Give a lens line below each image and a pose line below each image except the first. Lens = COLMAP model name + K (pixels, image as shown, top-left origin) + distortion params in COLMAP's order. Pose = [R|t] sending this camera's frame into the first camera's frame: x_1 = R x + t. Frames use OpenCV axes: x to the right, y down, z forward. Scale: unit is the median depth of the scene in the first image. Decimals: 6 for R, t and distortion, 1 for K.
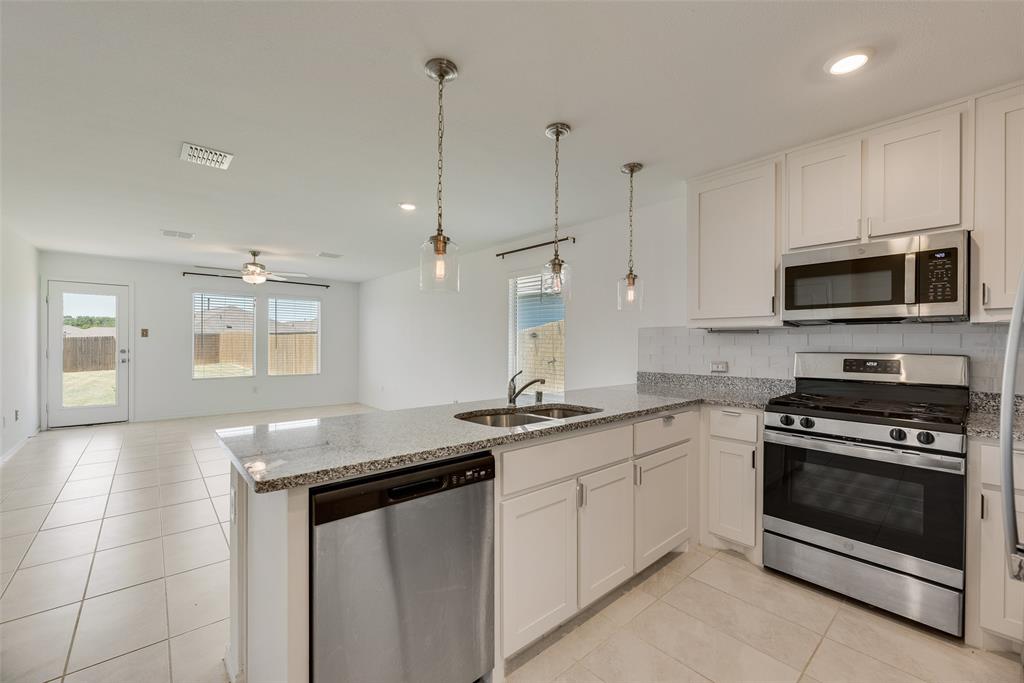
lens RADIAL K [[413.8, 0, 515.5], [0, 413.8, 339.2], [0, 0, 1]] dist [-0.009012, -0.000041]
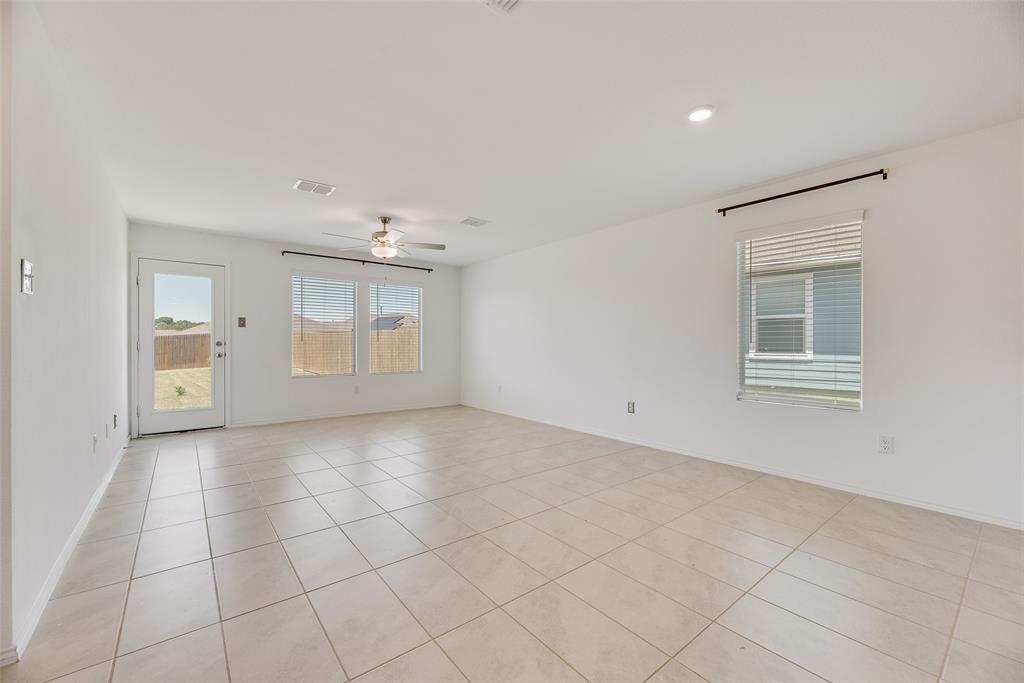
lens RADIAL K [[413.8, 0, 508.3], [0, 413.8, 337.9], [0, 0, 1]] dist [-0.009012, -0.000041]
pose [[0.998511, -0.005259, -0.054291, -0.583516], [0.004902, 0.999966, -0.006698, 0.047551], [0.054324, 0.006422, 0.998503, 0.346921]]
